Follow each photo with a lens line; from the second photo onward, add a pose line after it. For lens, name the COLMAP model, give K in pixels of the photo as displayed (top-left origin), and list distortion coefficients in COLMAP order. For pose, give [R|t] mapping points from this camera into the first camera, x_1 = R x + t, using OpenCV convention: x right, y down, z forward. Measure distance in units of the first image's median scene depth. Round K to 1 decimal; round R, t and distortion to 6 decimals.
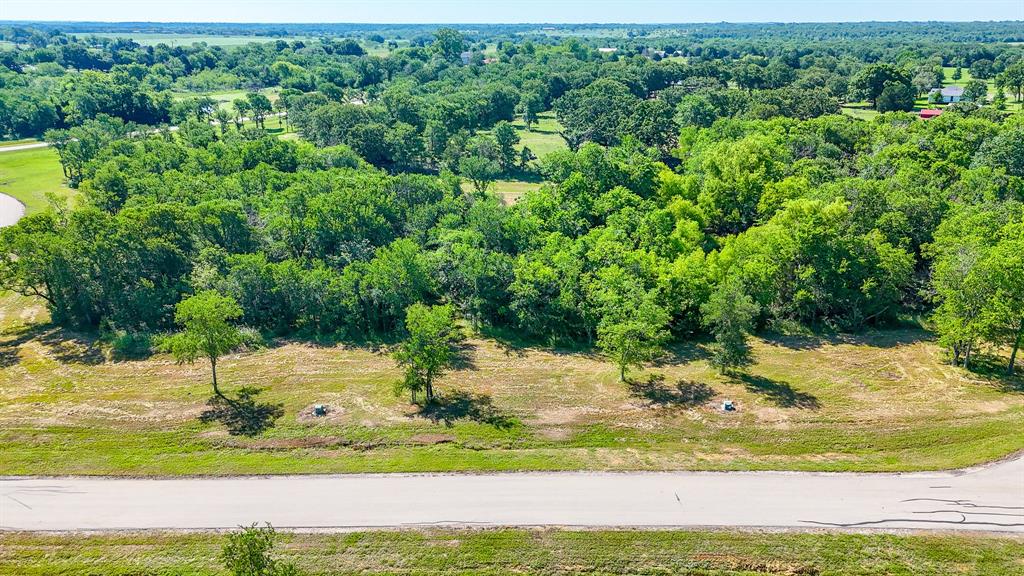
lens RADIAL K [[767.8, 0, 512.0], [0, 767.8, 288.0], [0, 0, 1]] dist [0.074224, -0.064210]
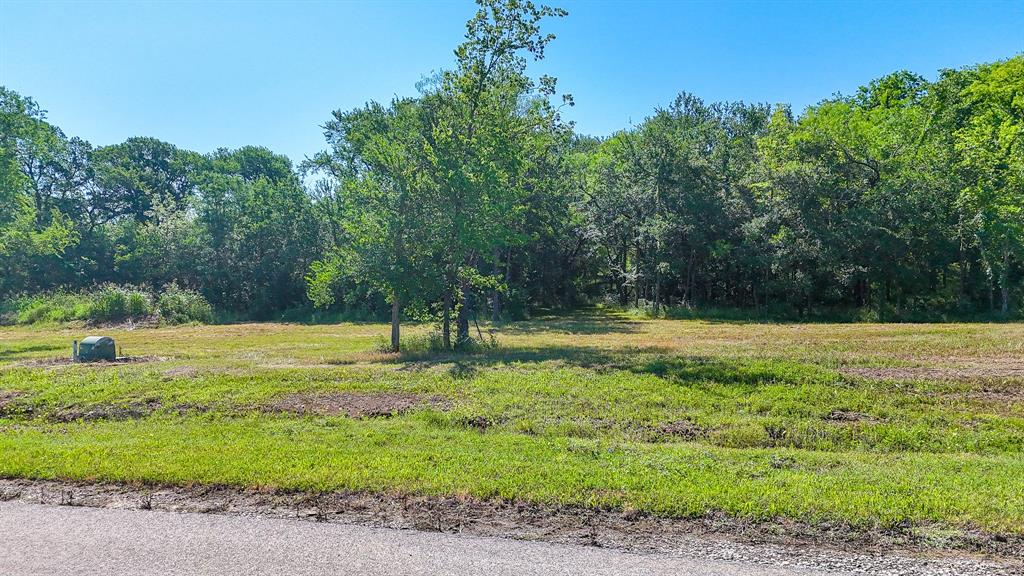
lens RADIAL K [[743.4, 0, 519.9], [0, 743.4, 313.4], [0, 0, 1]] dist [0.075879, -0.066319]
pose [[0.962027, 0.024970, -0.271810, -0.007730], [-0.091494, 0.967697, -0.234929, 0.166309], [0.257163, 0.250877, 0.933235, 0.640637]]
